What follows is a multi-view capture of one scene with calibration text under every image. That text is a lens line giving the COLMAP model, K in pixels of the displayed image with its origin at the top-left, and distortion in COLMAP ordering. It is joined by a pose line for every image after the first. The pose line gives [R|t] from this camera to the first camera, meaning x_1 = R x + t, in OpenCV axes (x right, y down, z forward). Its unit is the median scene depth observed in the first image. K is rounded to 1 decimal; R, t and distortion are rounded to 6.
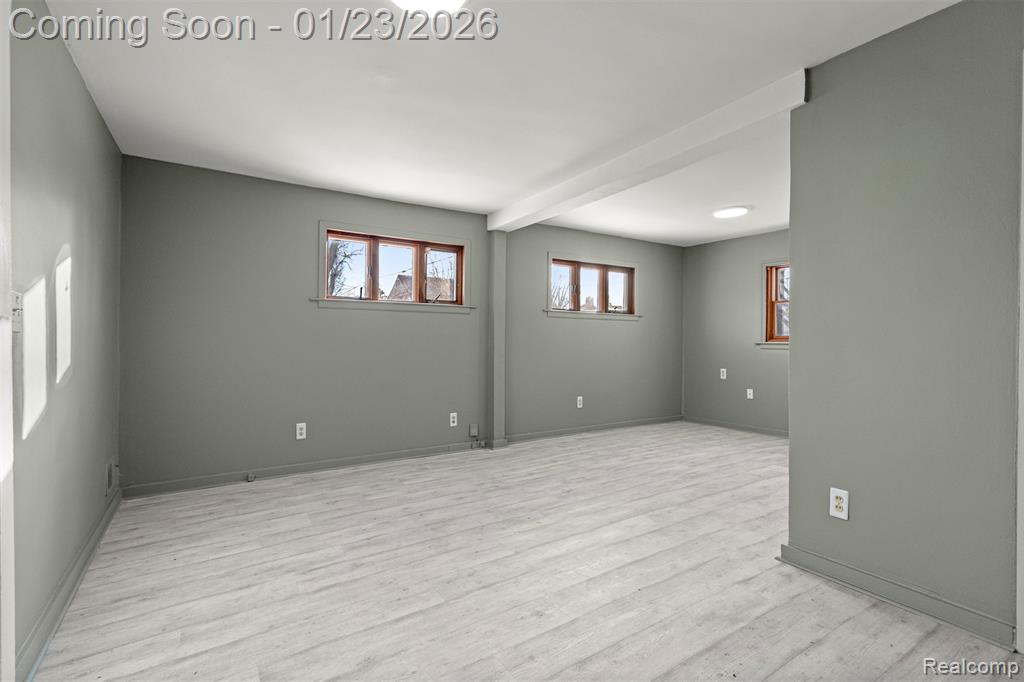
lens RADIAL K [[474.2, 0, 507.9], [0, 474.2, 340.7], [0, 0, 1]] dist [0.006904, -0.002393]
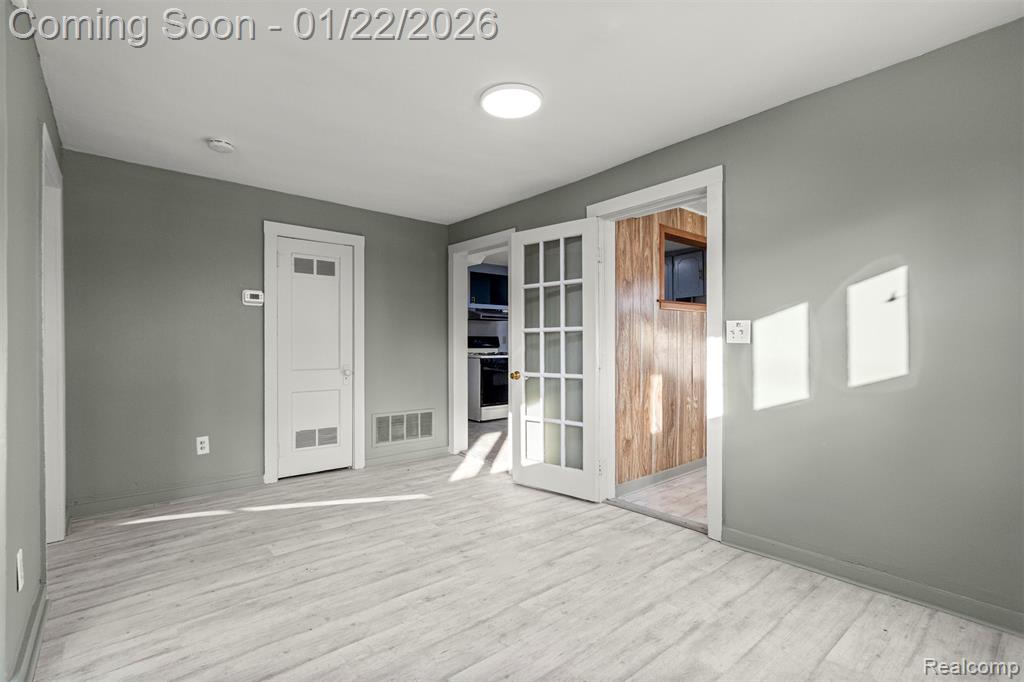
lens RADIAL K [[474.2, 0, 511.1], [0, 474.2, 346.5], [0, 0, 1]] dist [0.006904, -0.002393]
pose [[-0.991502, 0.004396, -0.130020, 0.007786], [0.003004, 0.999936, 0.010897, -0.012318], [0.130060, 0.010413, -0.991451, 1.065634]]
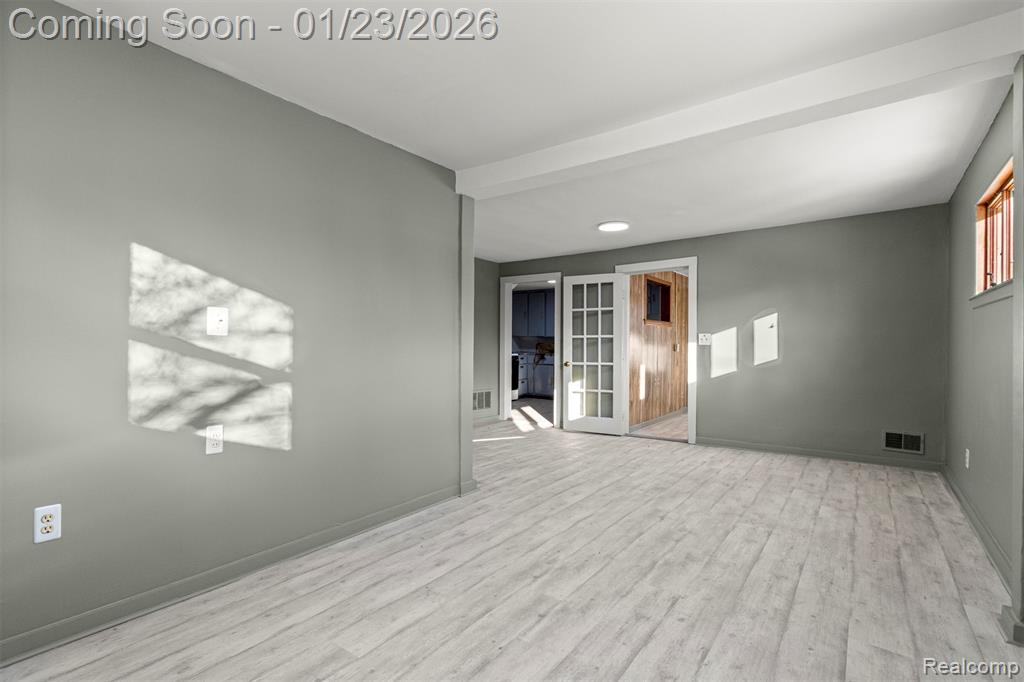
lens RADIAL K [[474.2, 0, 510.1], [0, 474.2, 353.6], [0, 0, 1]] dist [0.006904, -0.002393]
pose [[-0.937093, 0.001759, -0.349076, 0.632225], [-0.005304, 0.999800, 0.019278, -0.007502], [0.349040, 0.019917, -0.936896, 1.546390]]
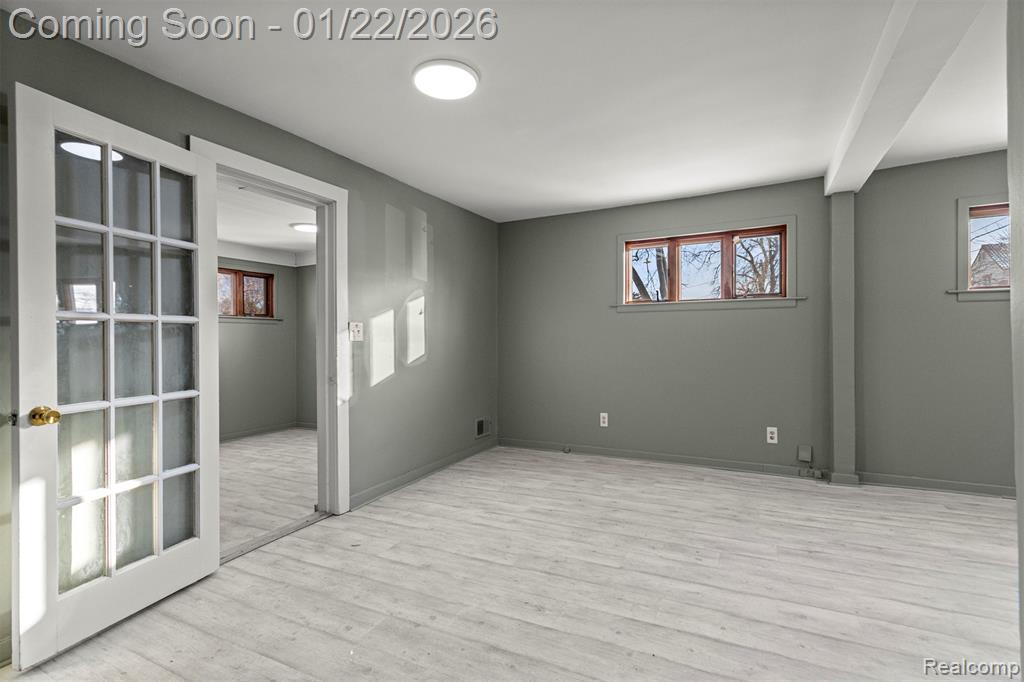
lens RADIAL K [[474.2, 0, 497.3], [0, 474.2, 342.0], [0, 0, 1]] dist [0.006904, -0.002393]
pose [[0.489572, -0.003575, -0.871956, 0.467160], [0.009862, 0.999950, 0.001437, -0.005229], [0.871907, -0.009303, 0.489583, 0.209108]]
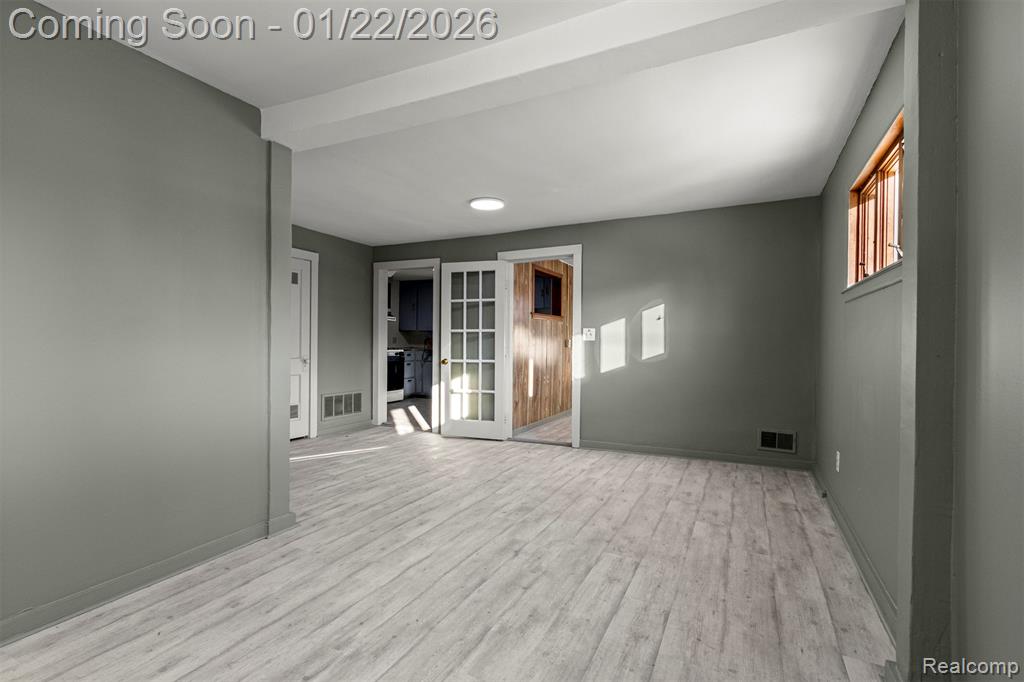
lens RADIAL K [[474.2, 0, 510.1], [0, 474.2, 358.3], [0, 0, 1]] dist [0.006904, -0.002393]
pose [[-0.858604, 0.011861, -0.512502, 0.451522], [-0.008303, 0.999279, 0.037035, -0.006906], [0.512572, 0.036054, -0.857887, 1.435745]]
